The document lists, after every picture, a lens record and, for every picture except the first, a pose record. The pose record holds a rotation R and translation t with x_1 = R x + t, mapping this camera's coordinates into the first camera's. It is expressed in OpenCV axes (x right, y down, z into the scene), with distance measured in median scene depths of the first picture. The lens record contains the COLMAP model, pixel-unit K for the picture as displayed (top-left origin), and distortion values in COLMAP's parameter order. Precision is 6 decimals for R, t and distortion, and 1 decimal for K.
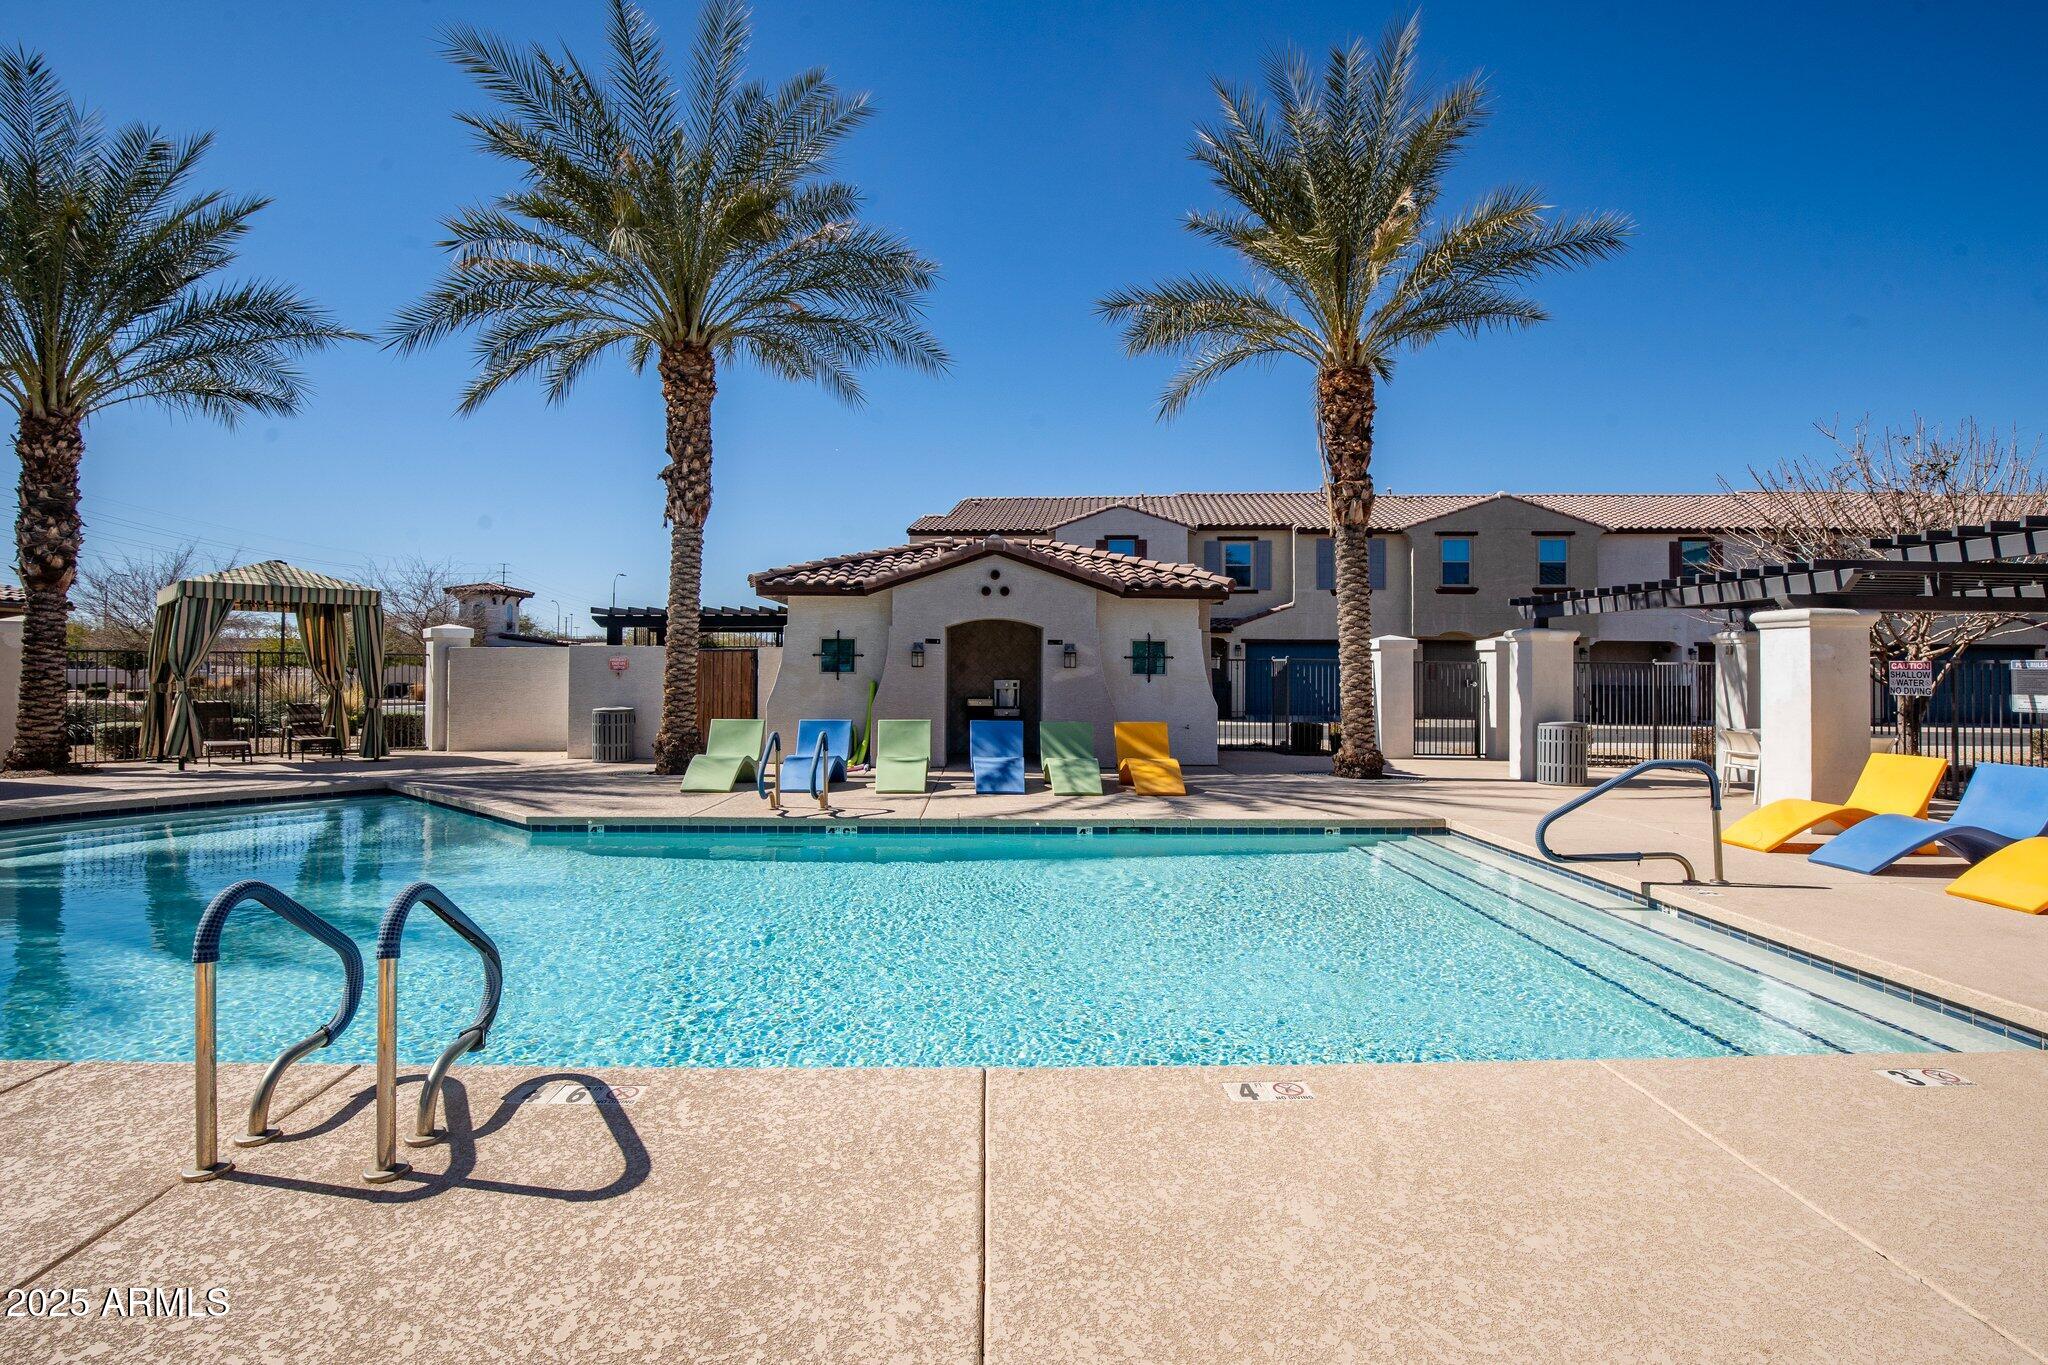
lens RADIAL K [[961.1, 0, 1043.0], [0, 961.1, 667.1], [0, 0, 1]] dist [-0.040708, 0.006126]
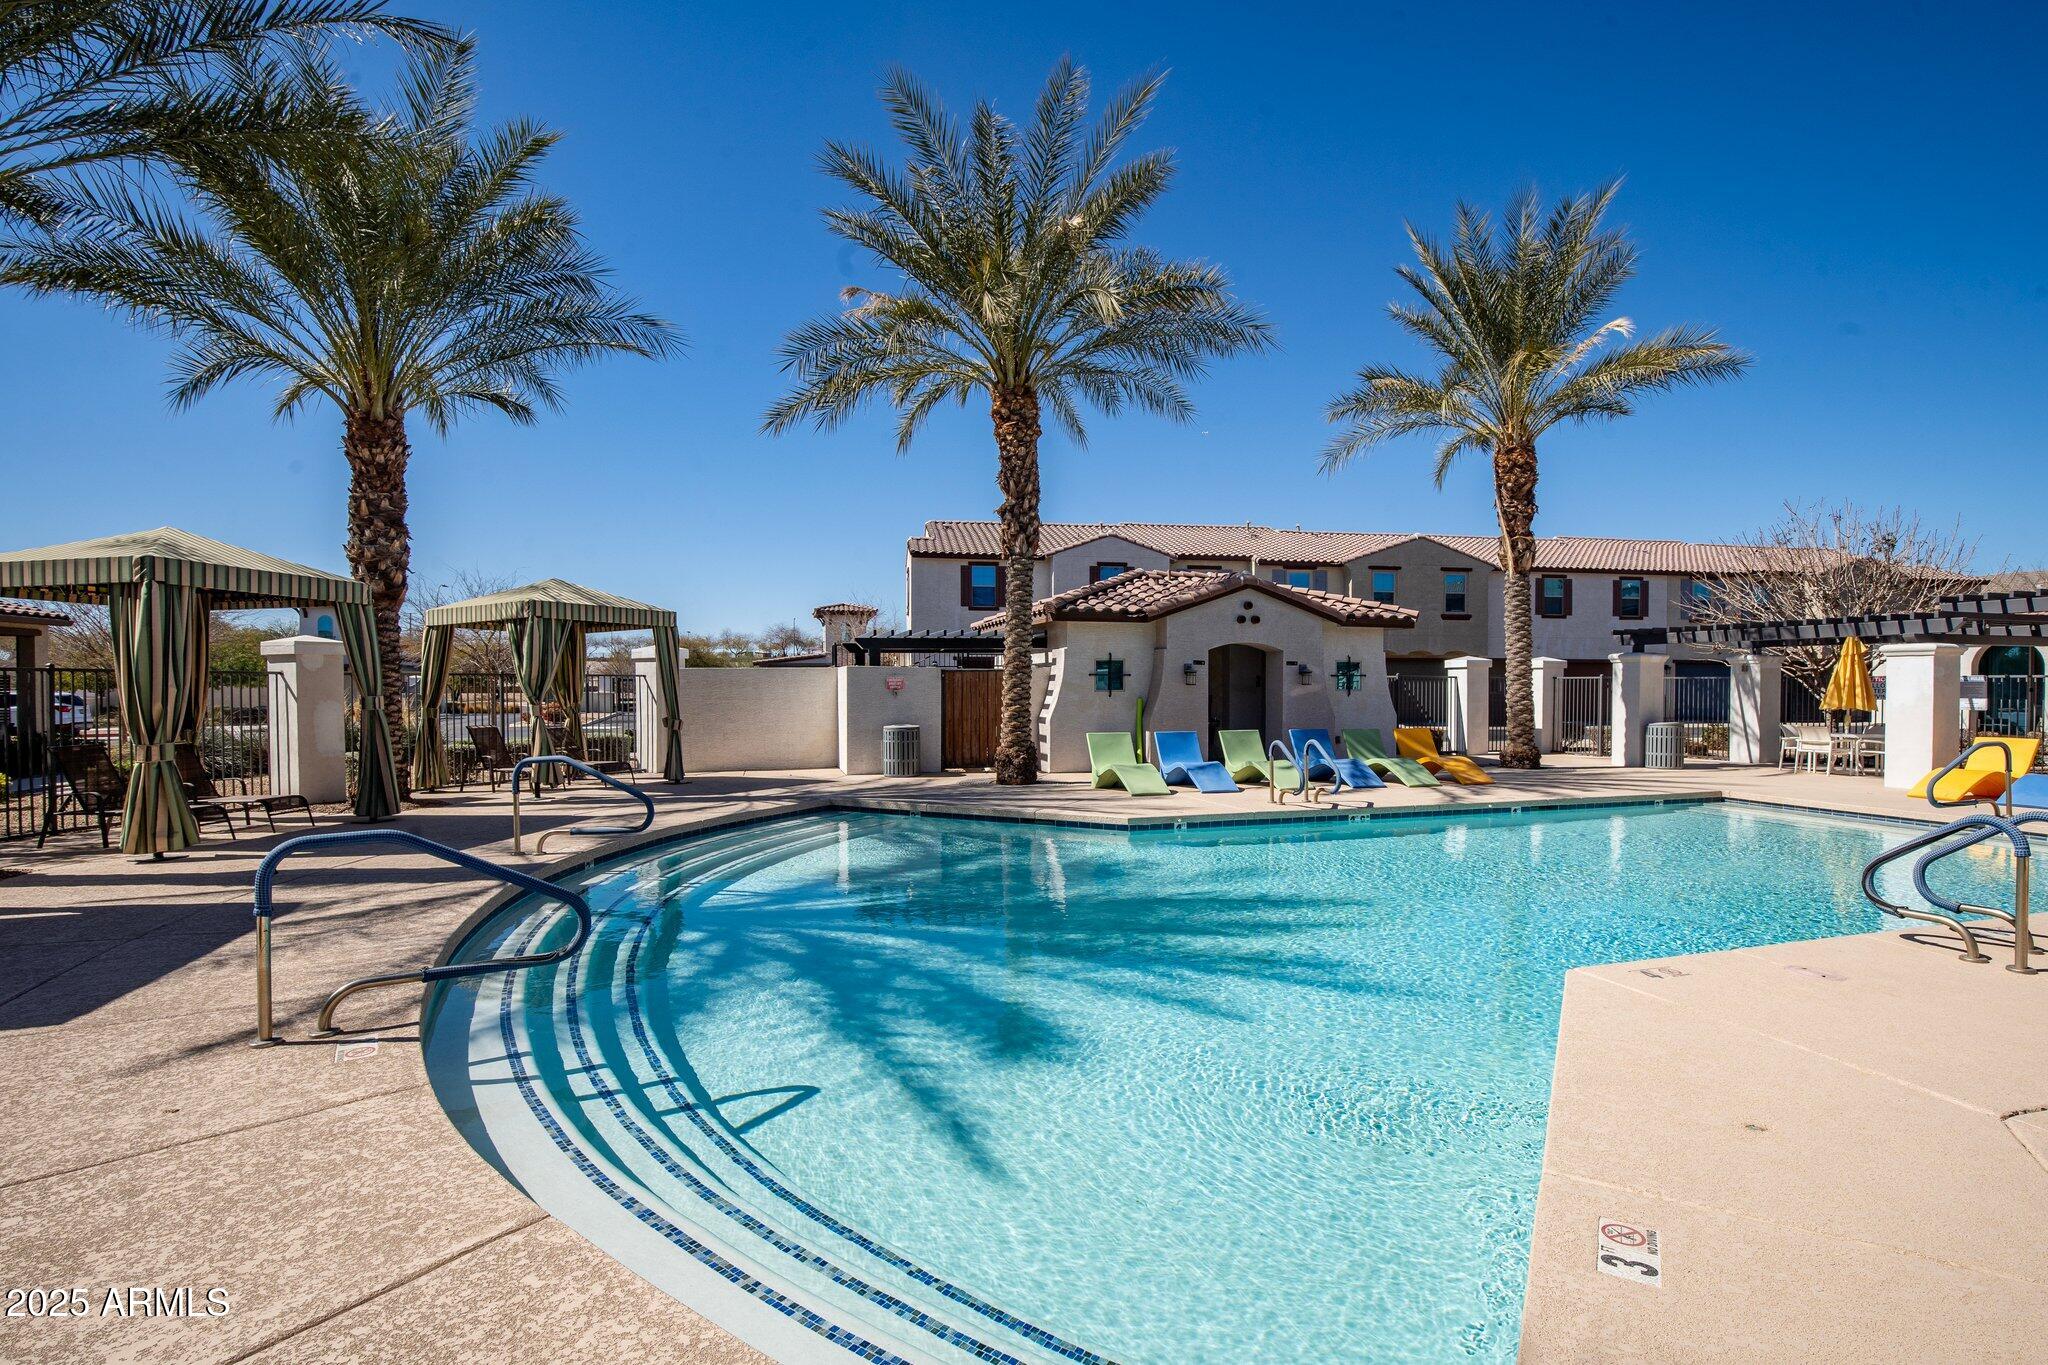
lens RADIAL K [[947.7, 0, 1028.9], [0, 947.7, 701.5], [0, 0, 1]] dist [-0.033513, 0.005375]
pose [[0.969002, -0.011473, 0.246786, -0.616598], [0.006214, 0.999737, 0.022076, -0.006622], [-0.246974, -0.019858, 0.968819, -0.052665]]
